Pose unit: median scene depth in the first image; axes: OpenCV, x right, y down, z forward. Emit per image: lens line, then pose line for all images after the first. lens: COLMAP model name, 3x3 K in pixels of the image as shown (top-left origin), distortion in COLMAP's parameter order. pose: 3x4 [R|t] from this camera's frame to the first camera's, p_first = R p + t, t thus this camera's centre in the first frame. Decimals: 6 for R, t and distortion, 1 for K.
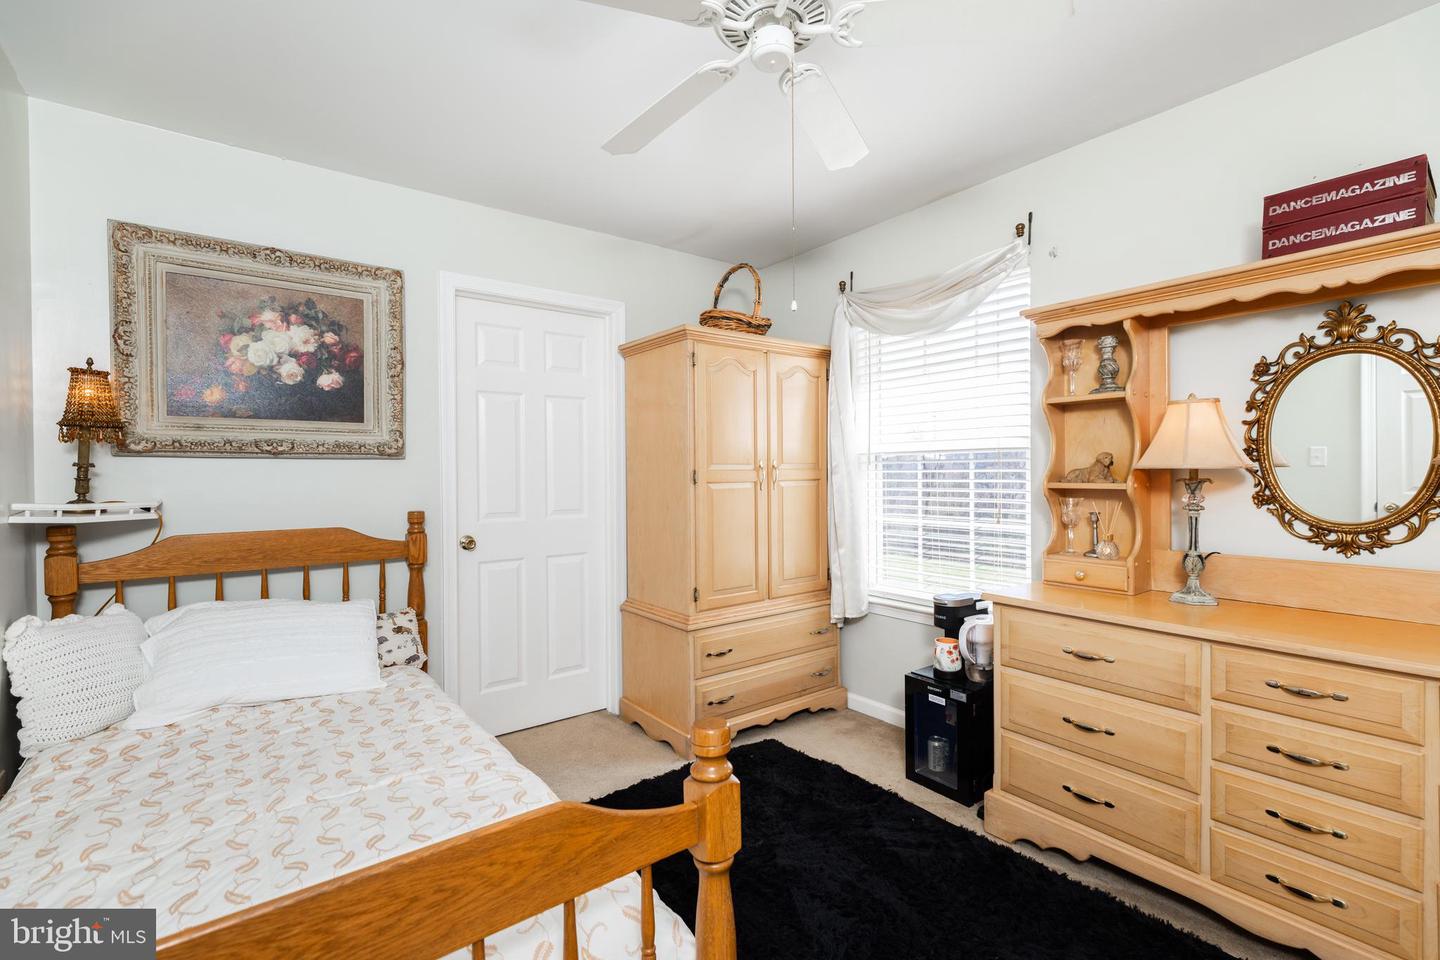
lens RADIAL K [[653.0, 0, 715.5], [0, 653.0, 477.1], [0, 0, 1]] dist [0.008937, -0.000435]
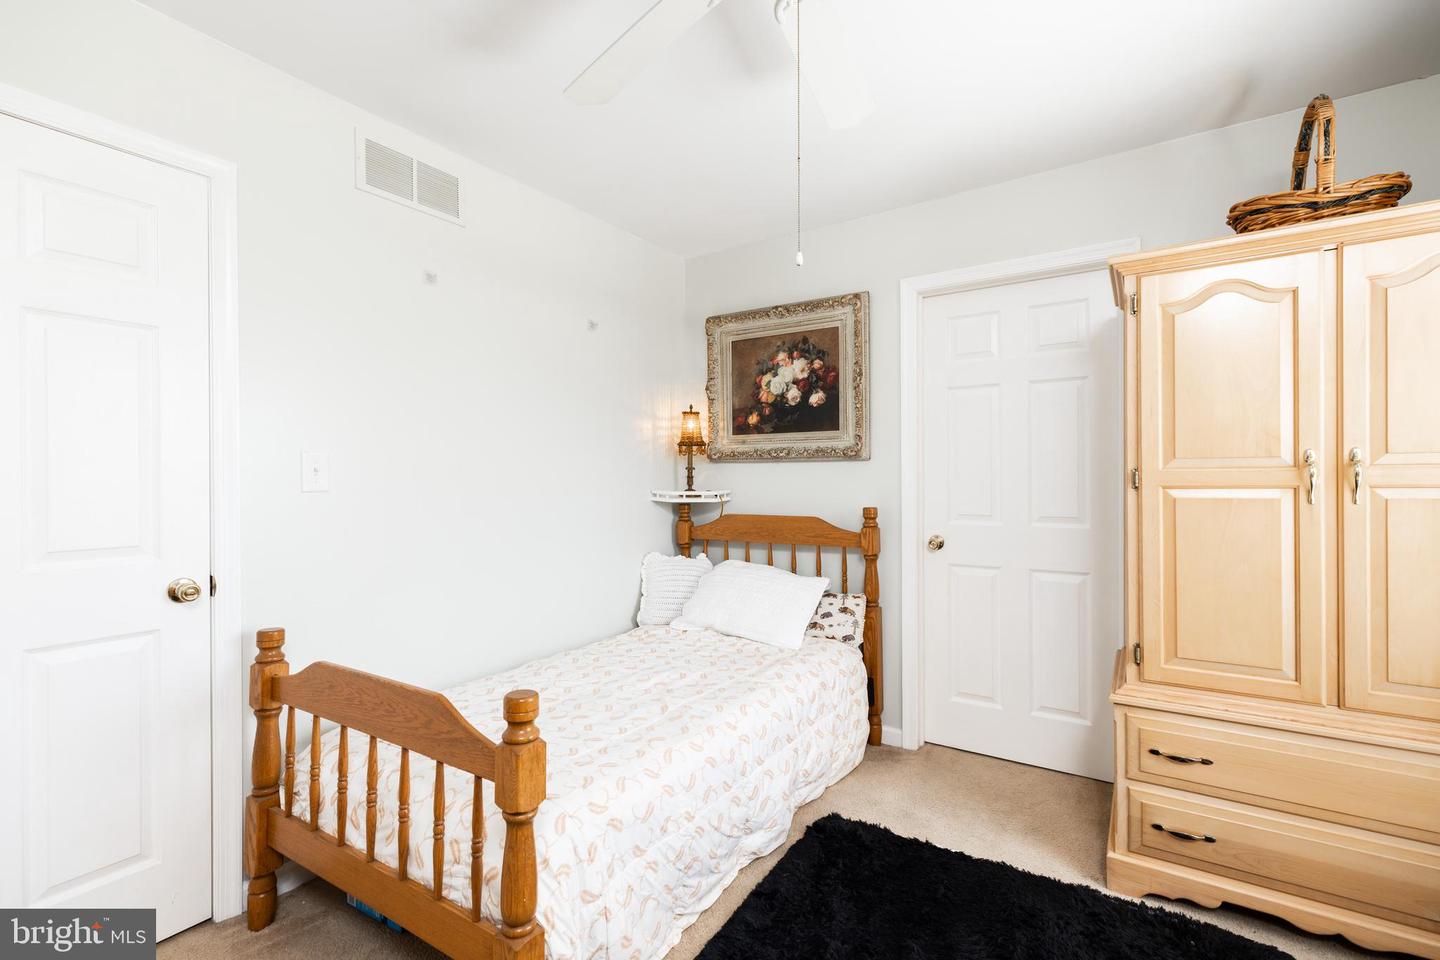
lens RADIAL K [[653.0, 0, 713.7], [0, 653.0, 477.3], [0, 0, 1]] dist [0.008937, -0.000435]
pose [[0.323133, 0.006727, -0.946330, 0.534469], [-0.001844, 0.999977, 0.006478, -0.005380], [0.946352, -0.000348, 0.323138, 0.426525]]
